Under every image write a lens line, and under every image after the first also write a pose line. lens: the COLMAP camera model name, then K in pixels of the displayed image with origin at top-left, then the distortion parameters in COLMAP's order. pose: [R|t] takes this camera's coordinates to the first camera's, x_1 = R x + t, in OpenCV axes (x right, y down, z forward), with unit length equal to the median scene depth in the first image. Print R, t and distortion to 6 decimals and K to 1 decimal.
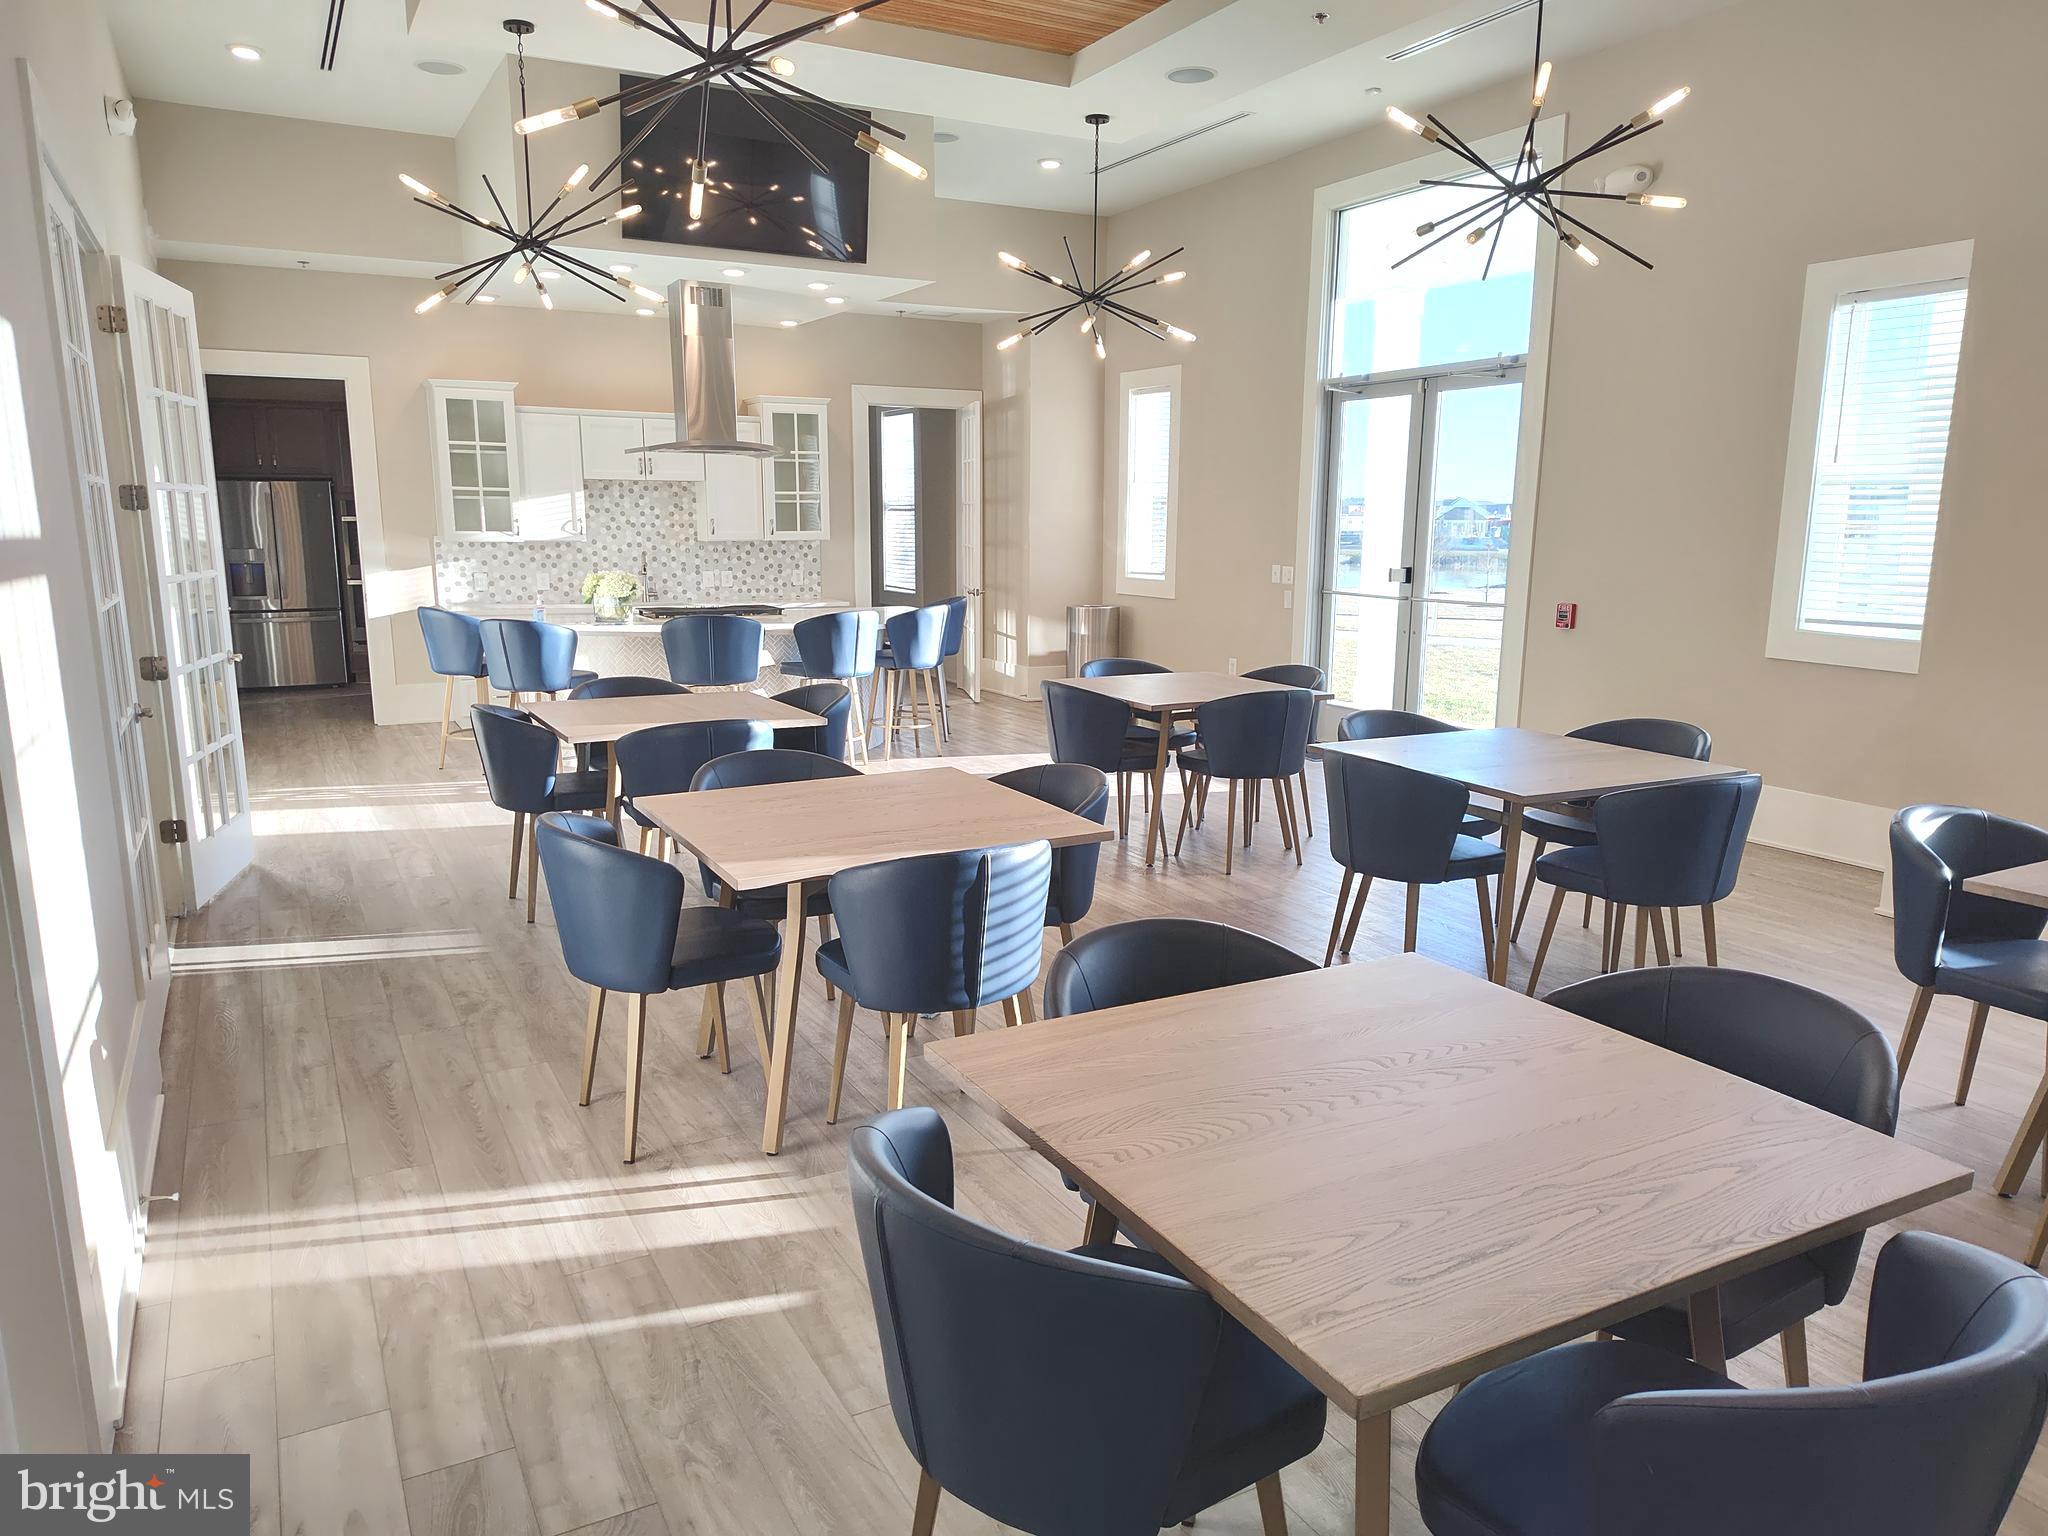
lens RADIAL K [[1386.8, 0, 1027.1], [0, 1386.8, 780.1], [0, 0, 1]] dist [0.056087, -0.061093]
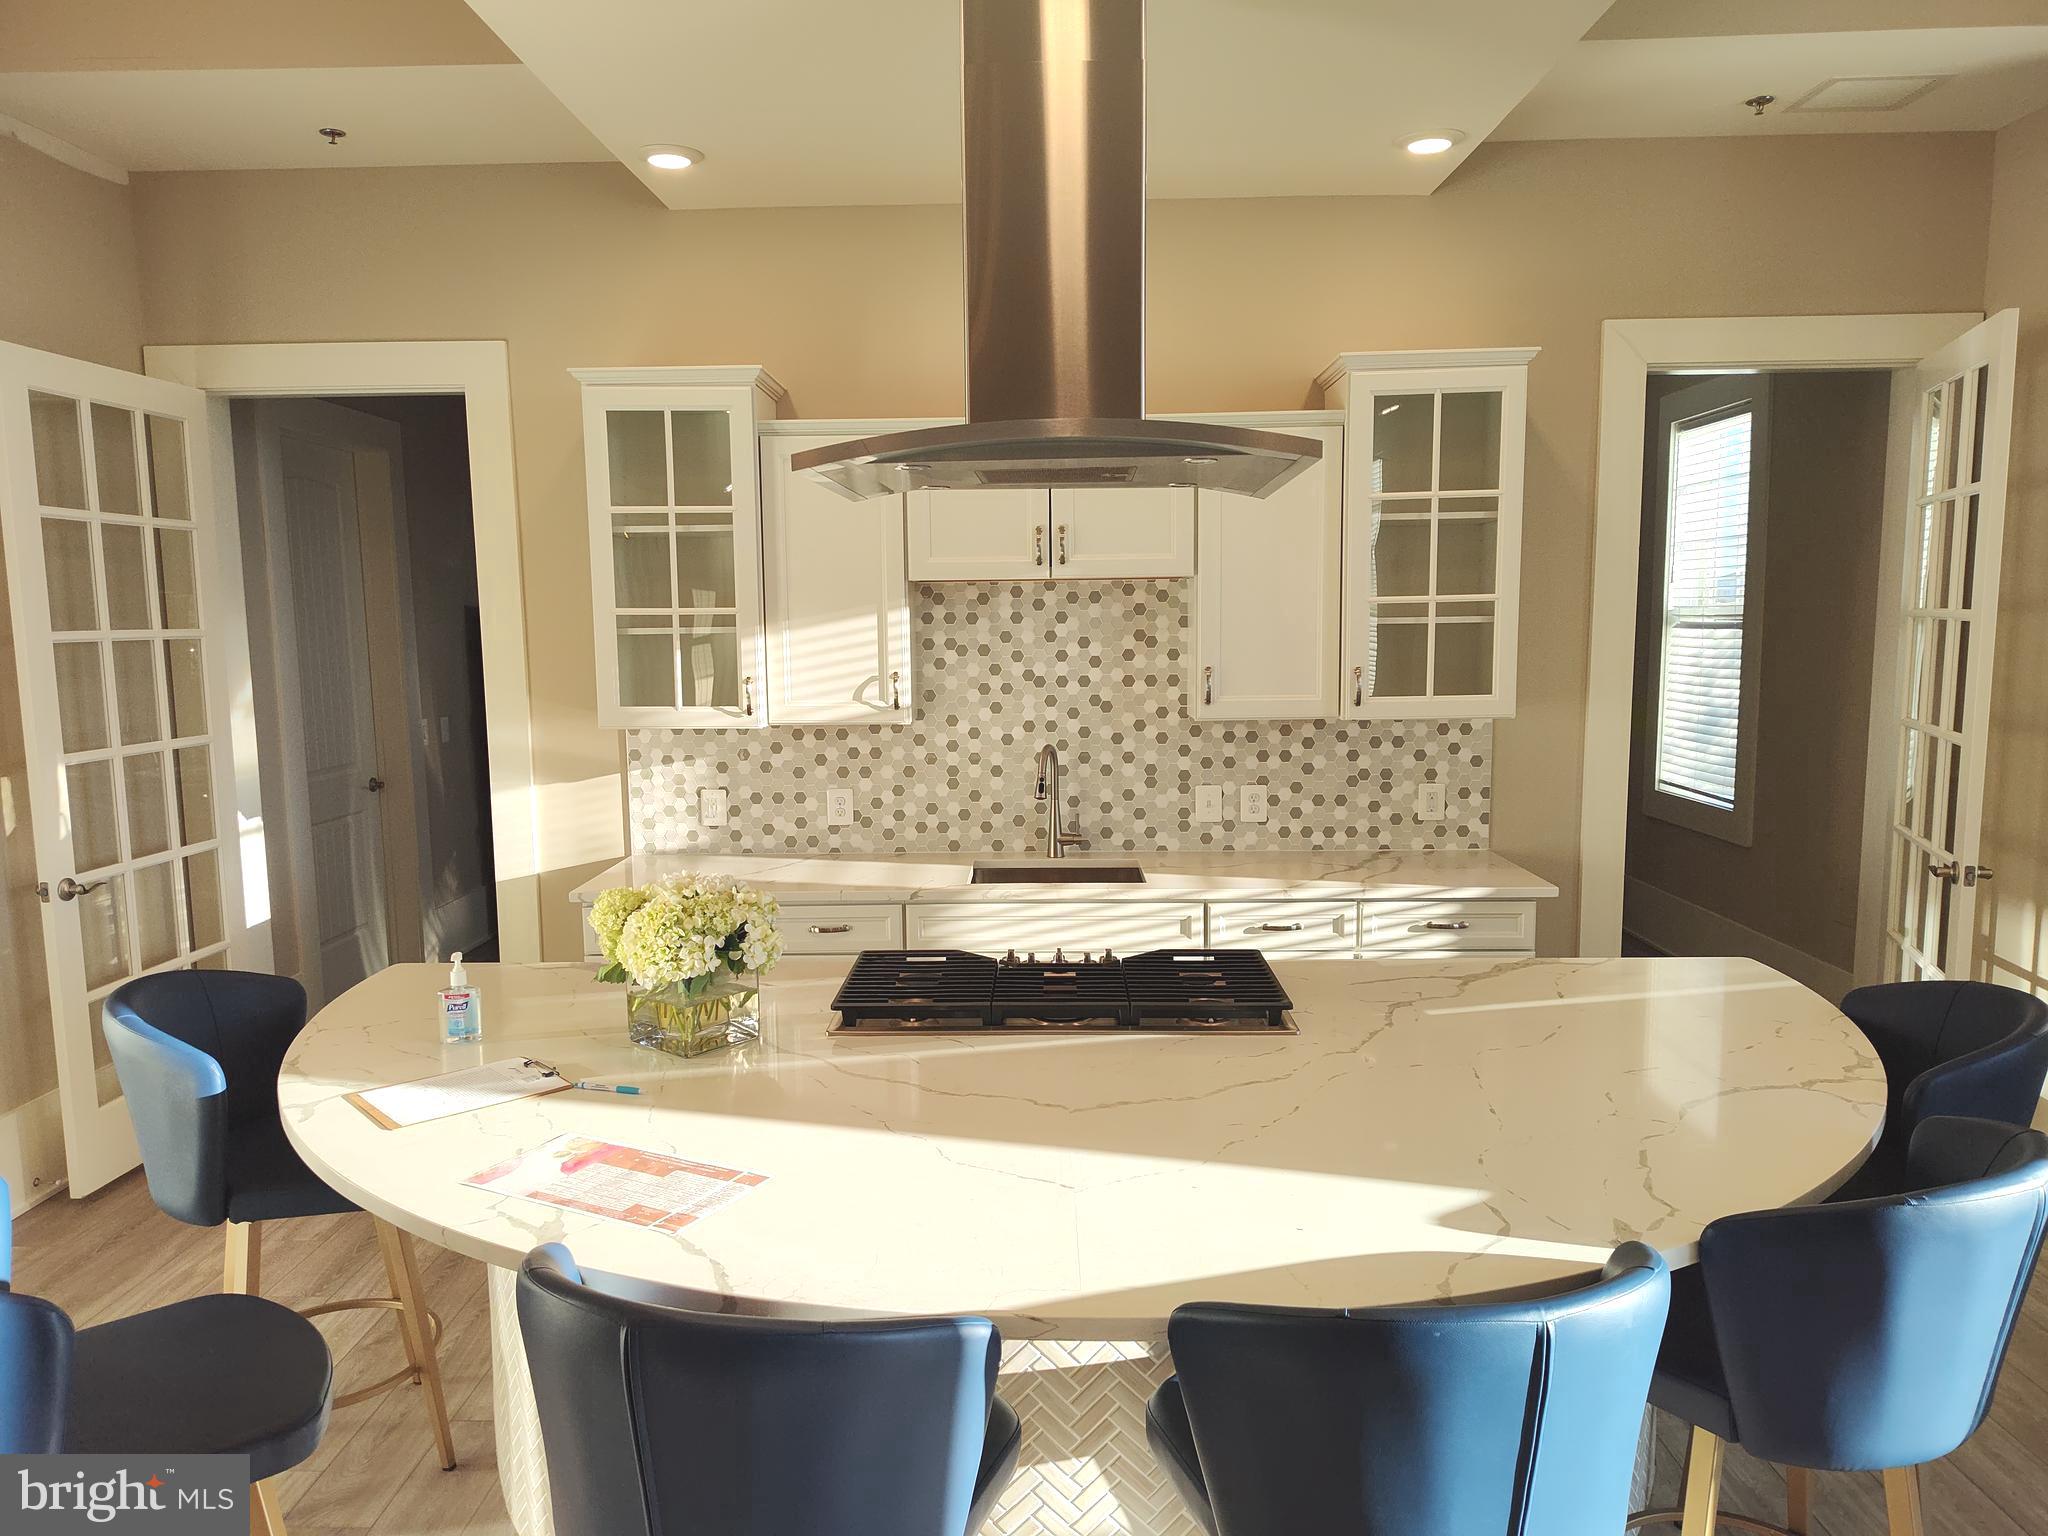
lens RADIAL K [[1386.8, 0, 1008.5], [0, 1386.8, 775.0], [0, 0, 1]] dist [0.056087, -0.061093]
pose [[0.865941, 0.040499, -0.498505, -0.073894], [-0.076653, 0.995687, -0.052262, -0.131000], [0.494238, 0.083468, 0.865310, 0.625016]]
